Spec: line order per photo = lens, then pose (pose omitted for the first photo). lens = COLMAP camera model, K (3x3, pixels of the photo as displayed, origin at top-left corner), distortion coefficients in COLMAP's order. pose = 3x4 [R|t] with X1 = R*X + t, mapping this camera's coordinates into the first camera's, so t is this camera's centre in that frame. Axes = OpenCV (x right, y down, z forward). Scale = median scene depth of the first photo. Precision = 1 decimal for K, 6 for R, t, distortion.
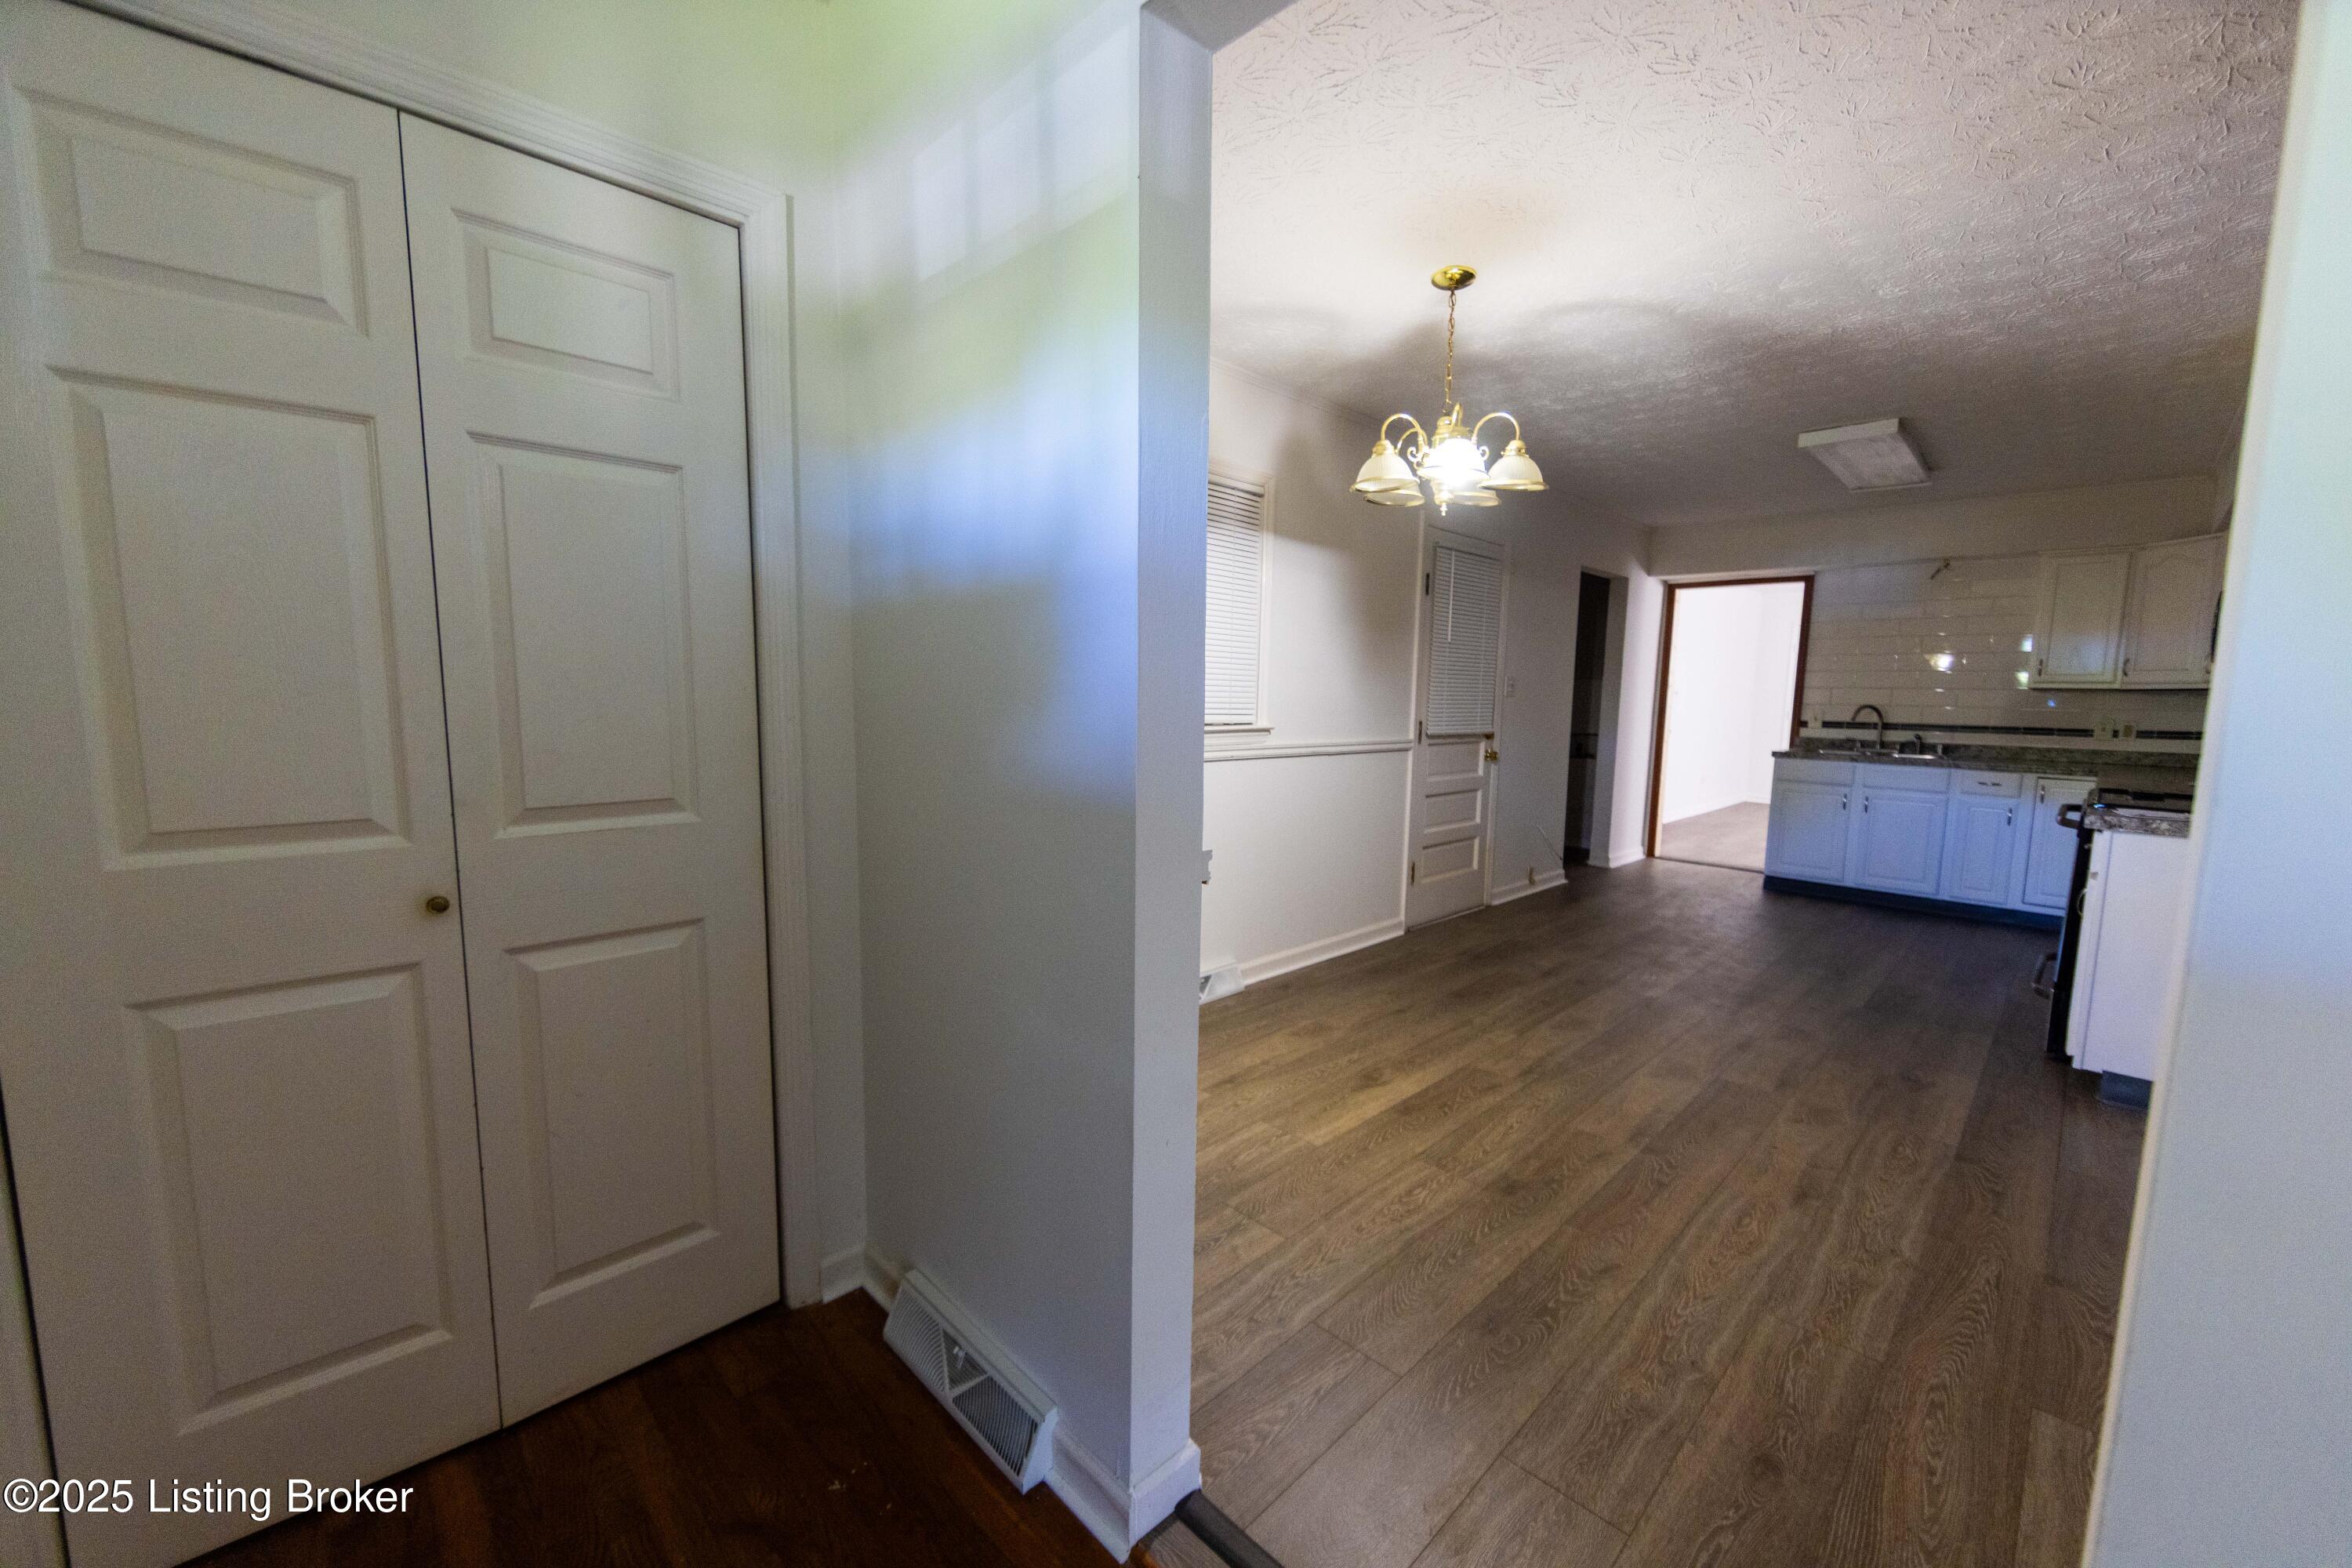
lens RADIAL K [[918.8, 0, 1185.3], [0, 918.8, 781.7], [0, 0, 1]] dist [-0.002071, 0.000124]
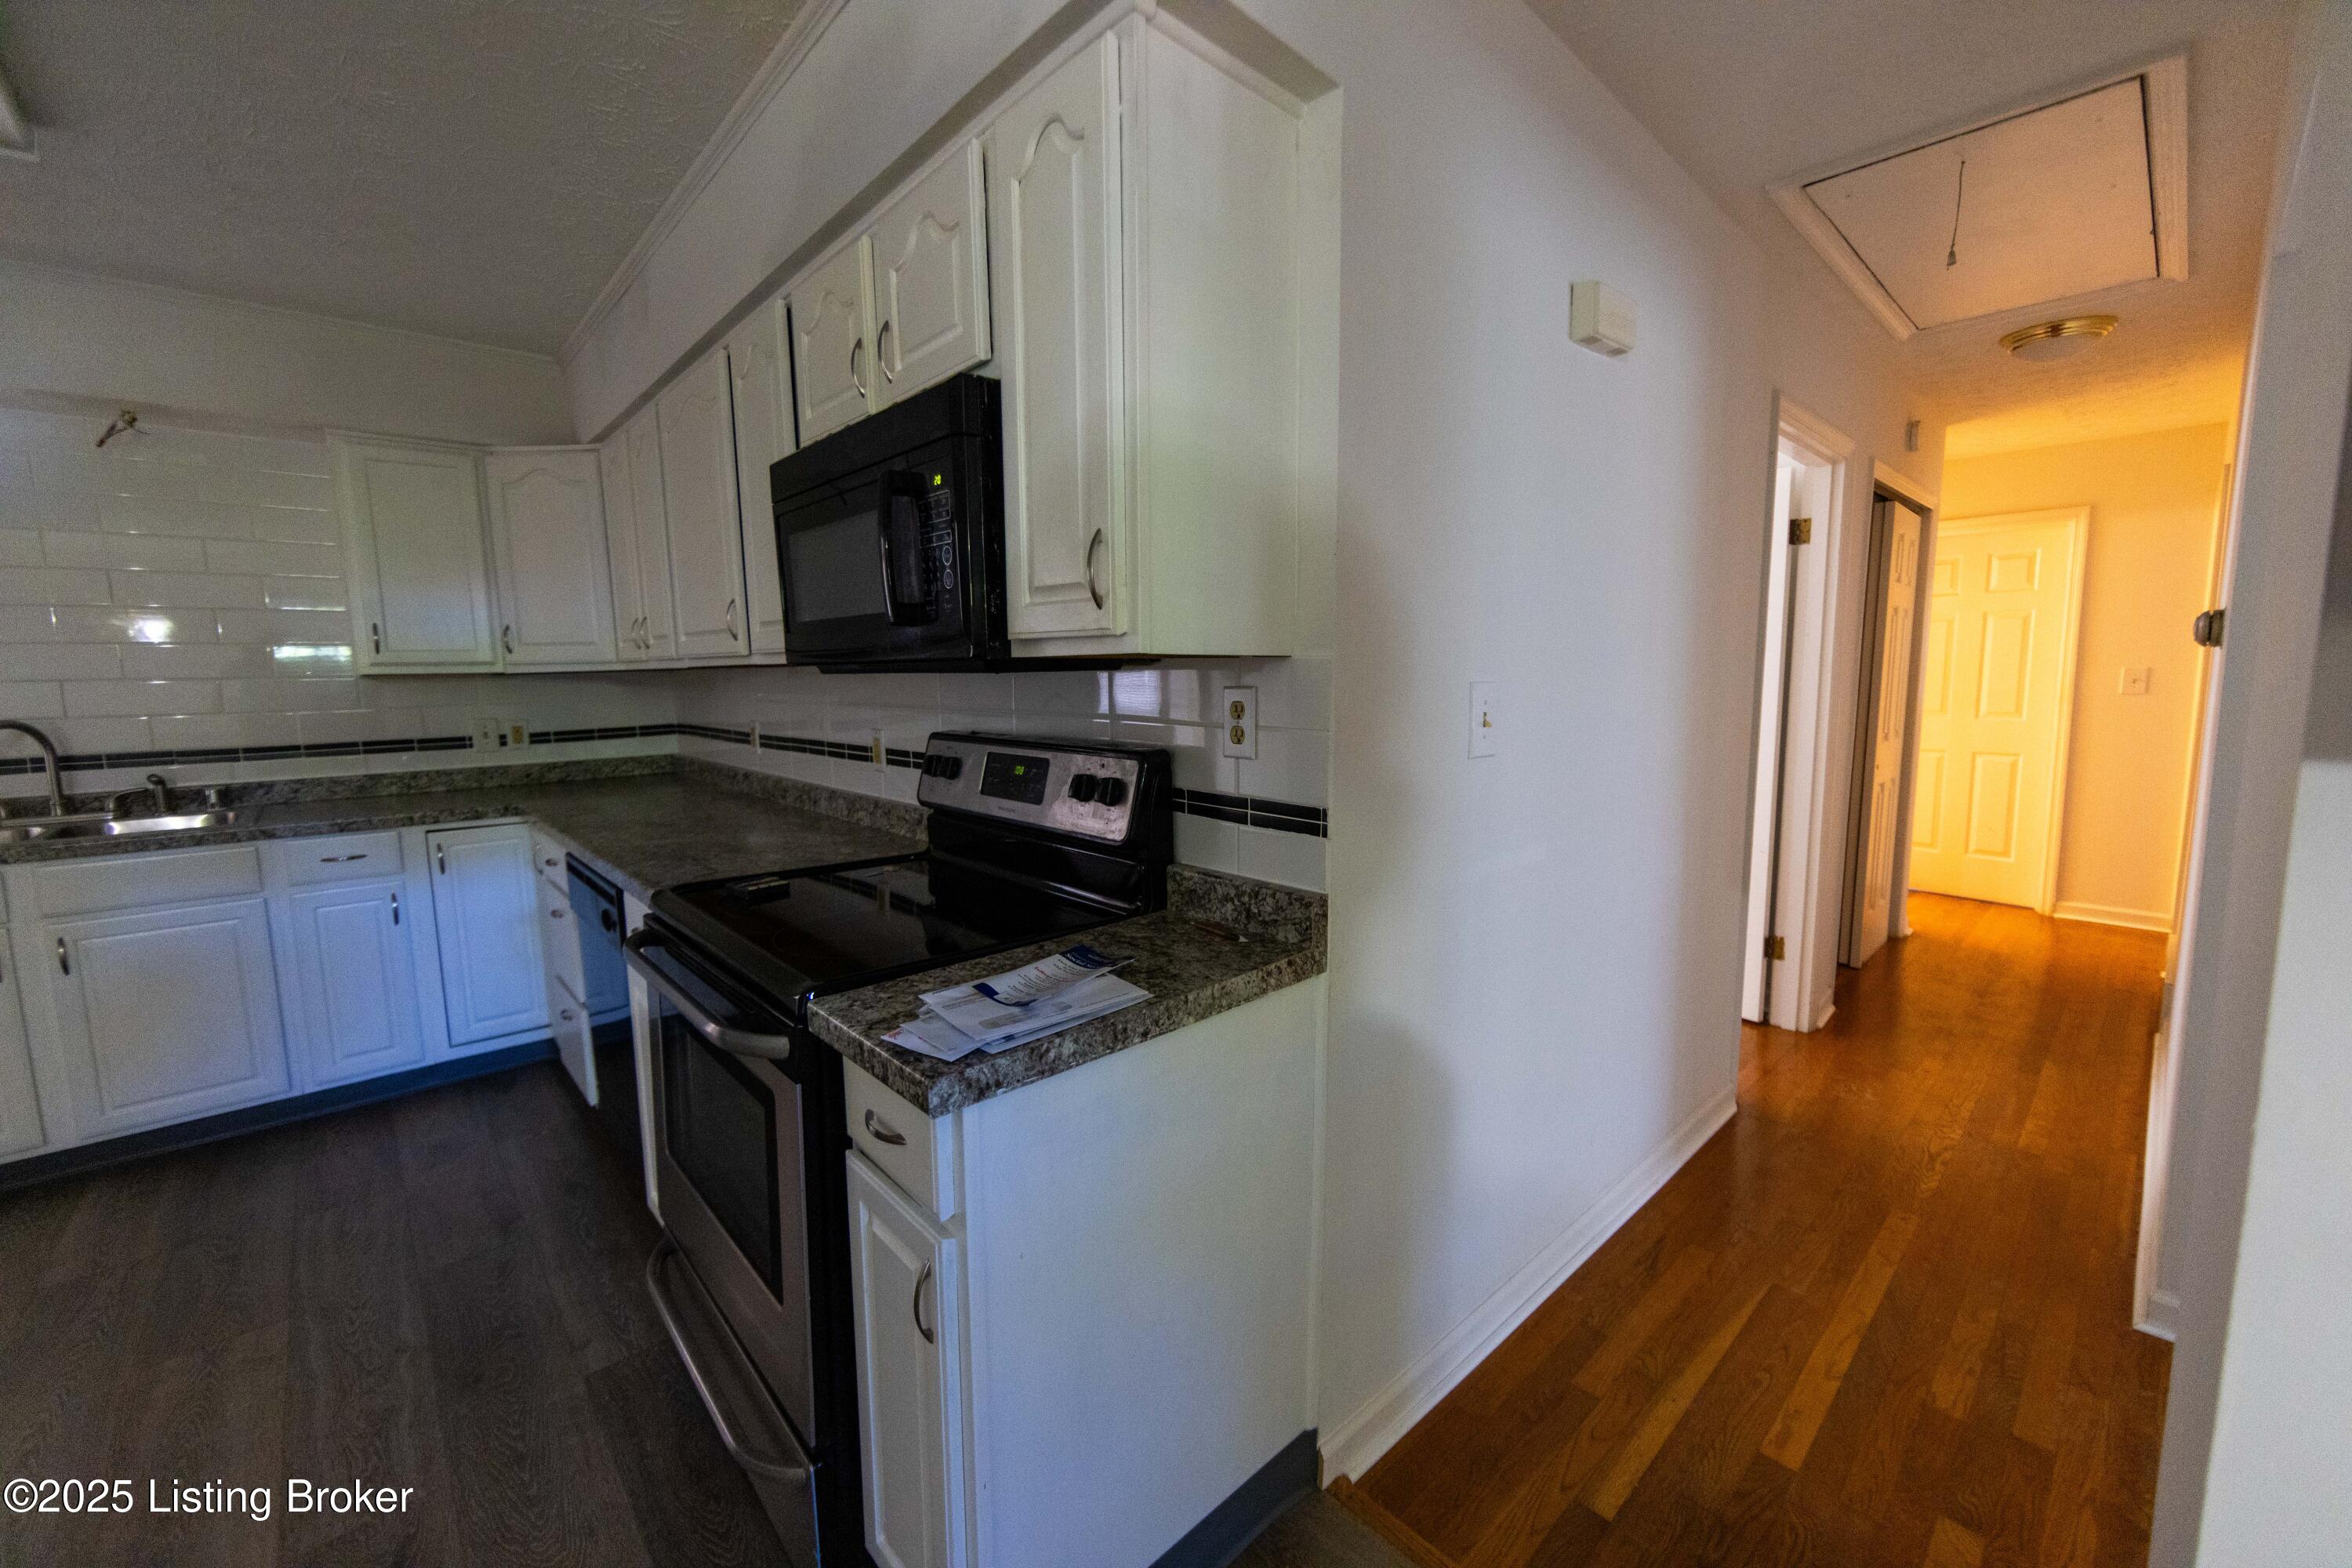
lens RADIAL K [[918.8, 0, 1185.3], [0, 918.8, 781.7], [0, 0, 1]] dist [-0.002071, 0.000124]
pose [[0.026297, -0.137505, 0.990152, 0.354392], [0.117435, 0.984061, 0.133540, -0.051303], [-0.992732, 0.112767, 0.042026, 0.467814]]
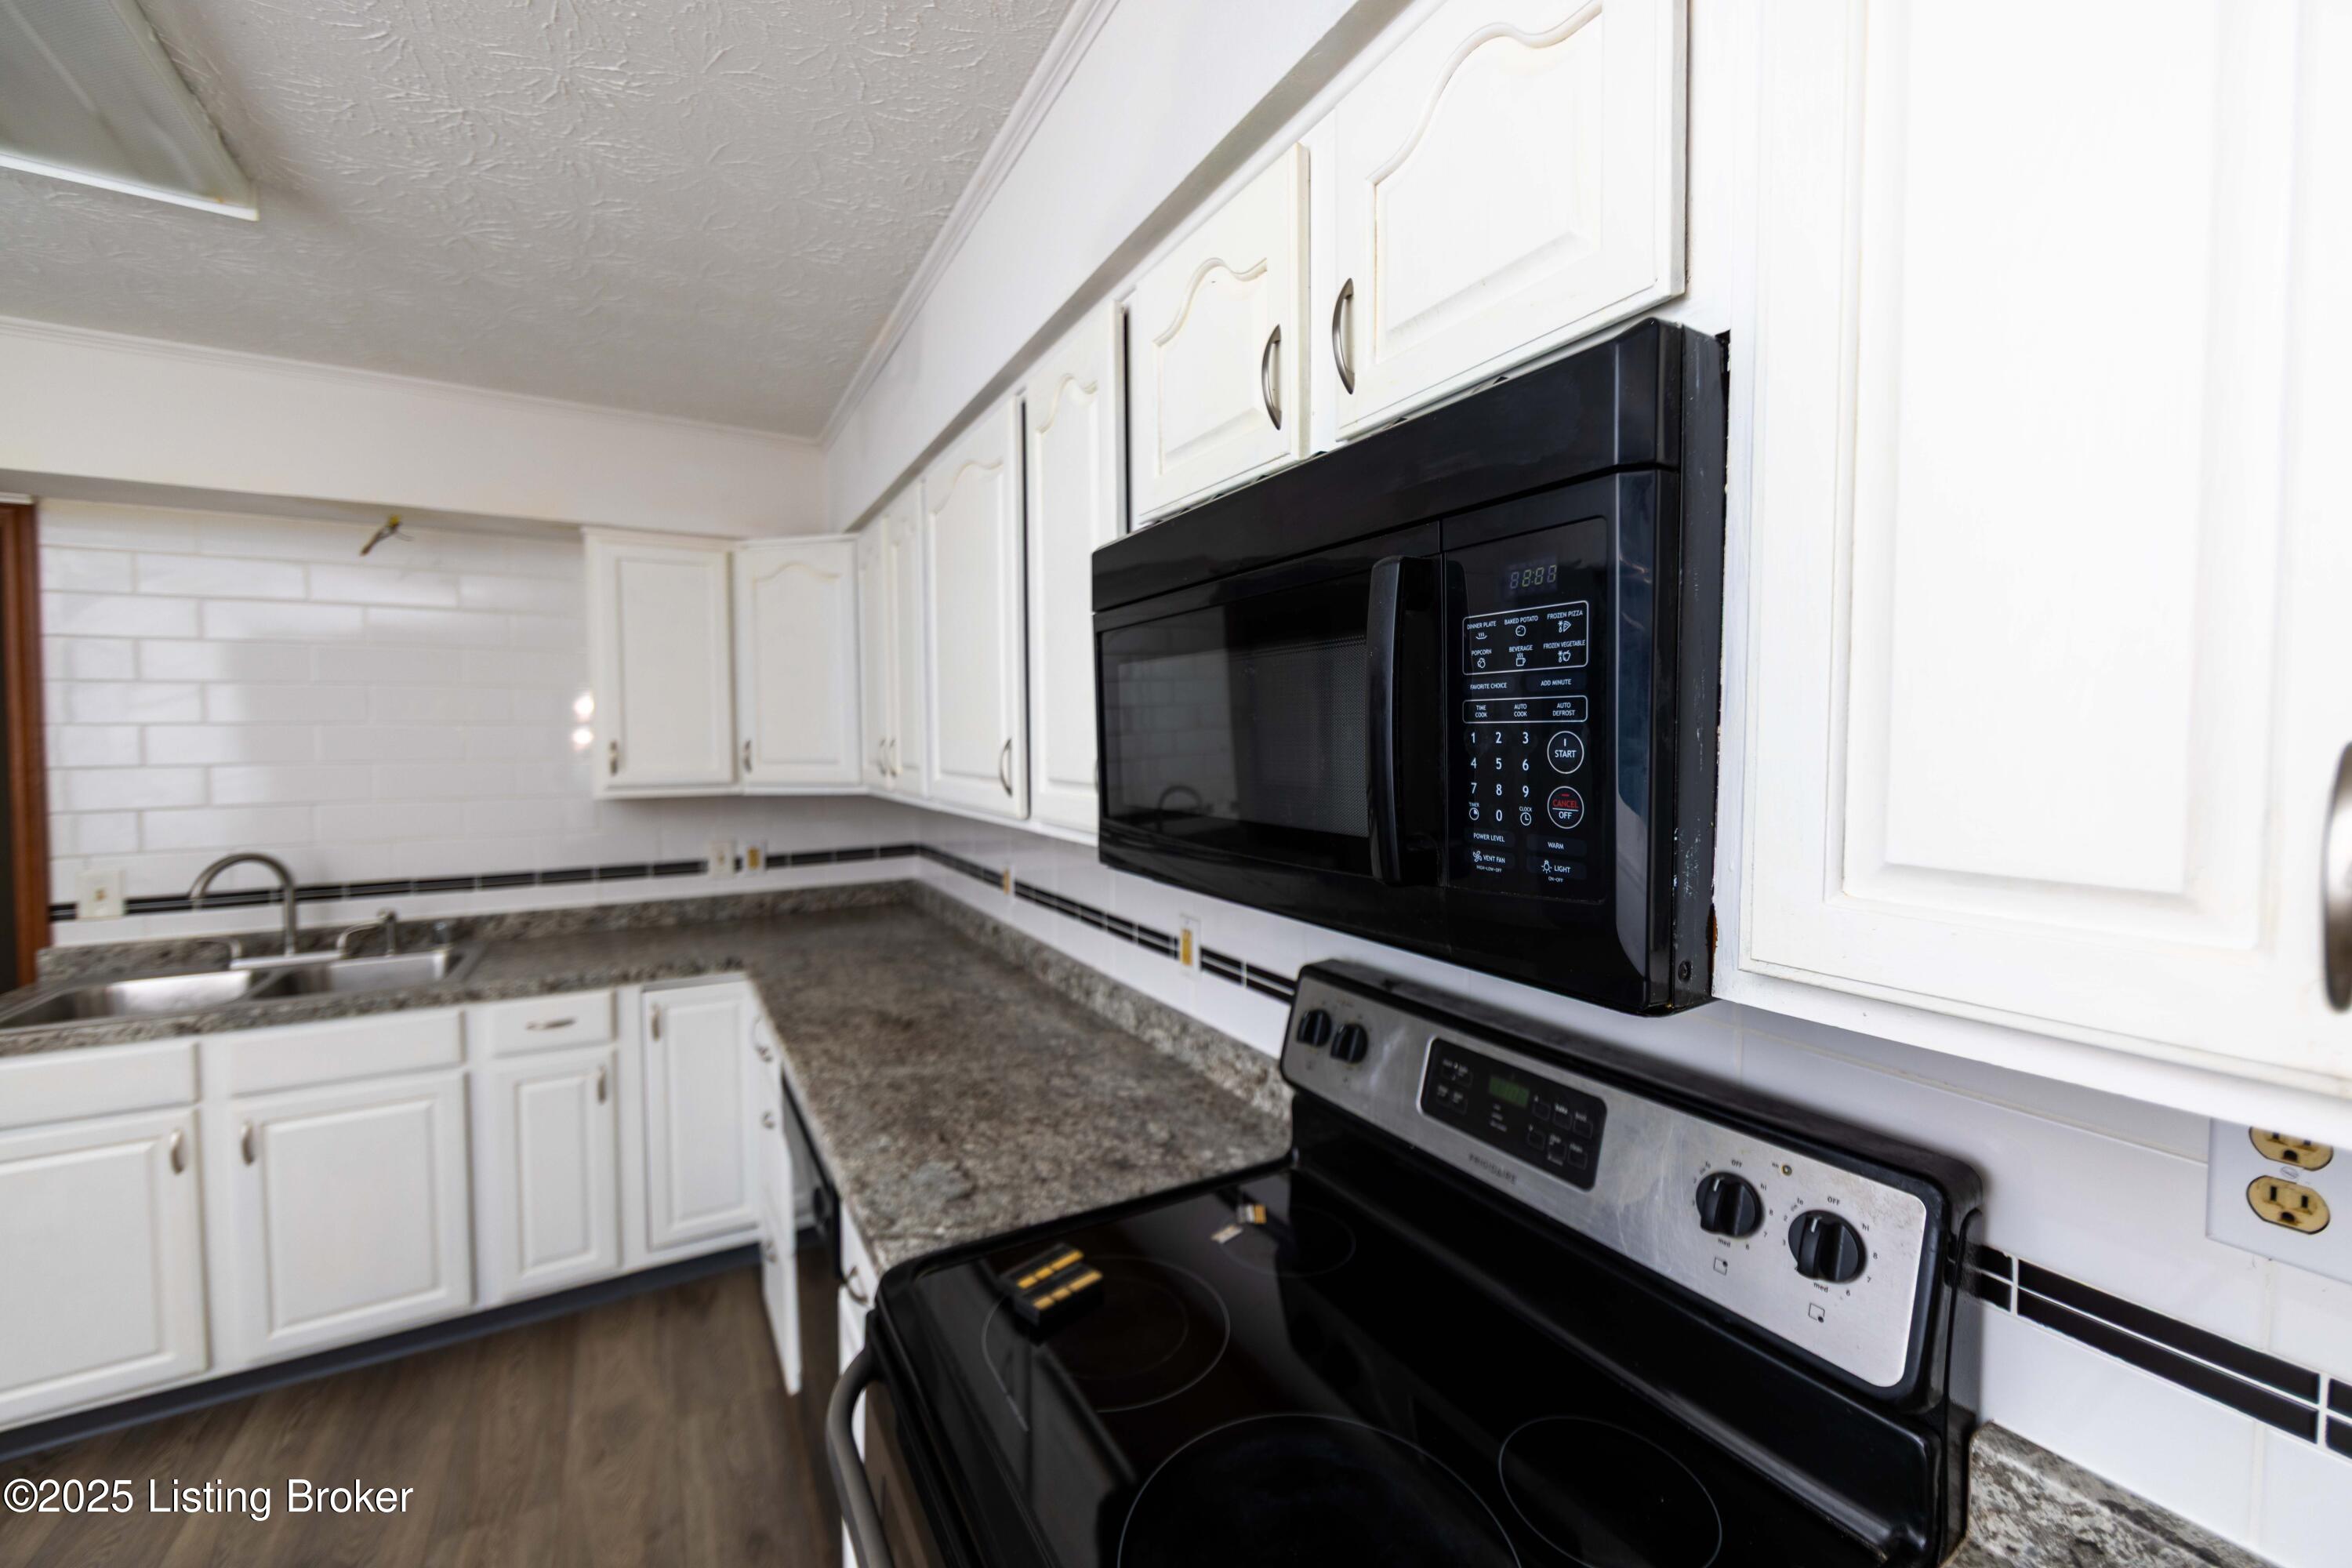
lens RADIAL K [[922.4, 0, 1189.5], [0, 922.4, 775.4], [0, 0, 1]] dist [-0.002773, -0.000250]
pose [[0.236896, -0.056886, 0.969868, 0.496335], [0.108002, 0.993639, 0.031900, -0.091949], [-0.965513, 0.097191, 0.241533, 0.552133]]
